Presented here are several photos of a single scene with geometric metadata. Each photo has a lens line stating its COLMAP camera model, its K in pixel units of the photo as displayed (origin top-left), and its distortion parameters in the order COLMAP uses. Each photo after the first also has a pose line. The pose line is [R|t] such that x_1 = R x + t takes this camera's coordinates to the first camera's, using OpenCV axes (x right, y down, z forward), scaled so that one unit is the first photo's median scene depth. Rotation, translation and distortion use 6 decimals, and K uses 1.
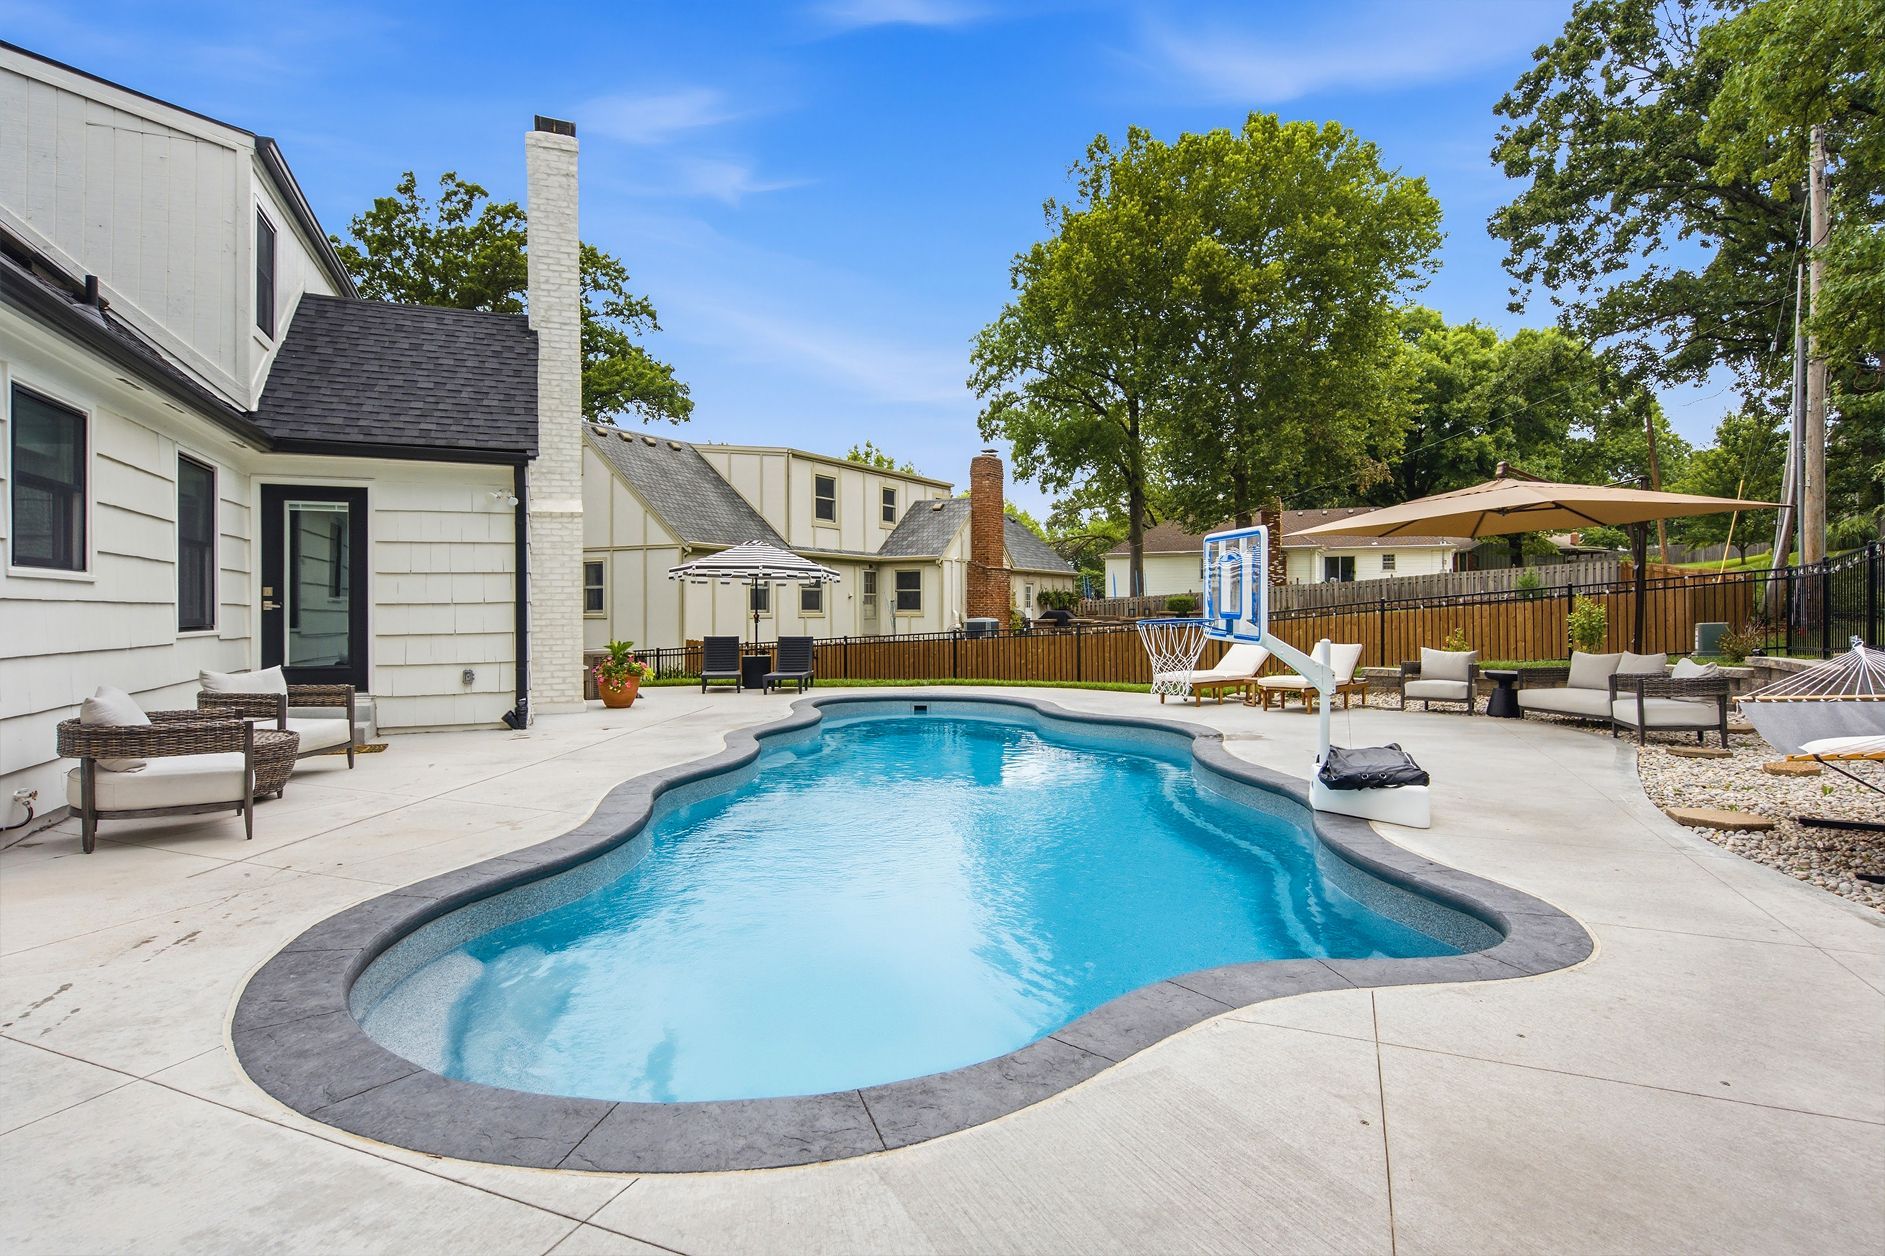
lens RADIAL K [[950.8, 0, 941.5], [0, 950.8, 608.1], [0, 0, 1]] dist [-0.000974, -0.001148]
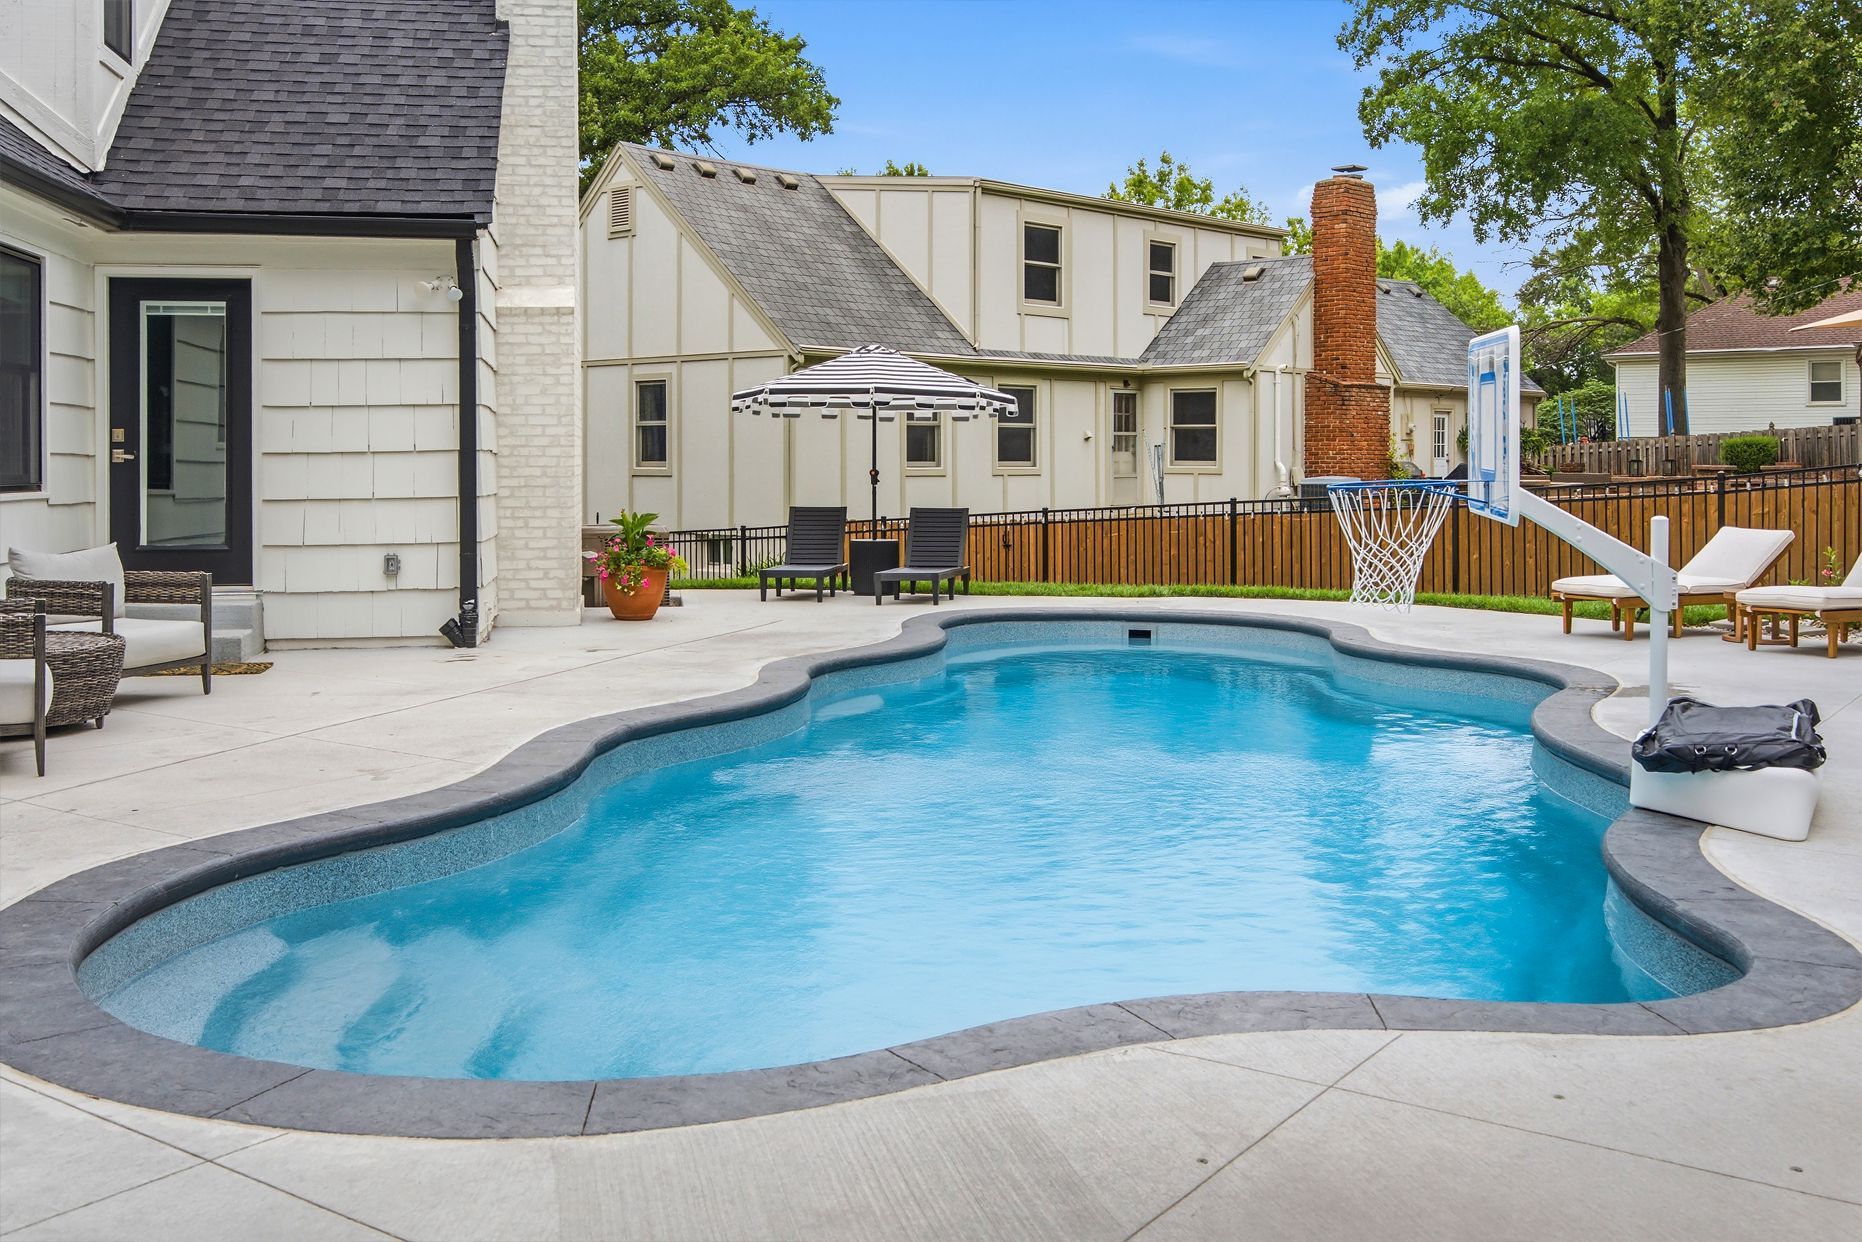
lens RADIAL K [[1743.8, 0, 931.8], [0, 1743.8, 458.0], [0, 0, 1]] dist [-0.004738, 0.005055]
pose [[0.975889, 0.000645, -0.218268, 0.100494], [-0.000544, 1.000000, 0.000525, -0.001496], [0.218269, -0.000393, 0.975889, -0.069049]]
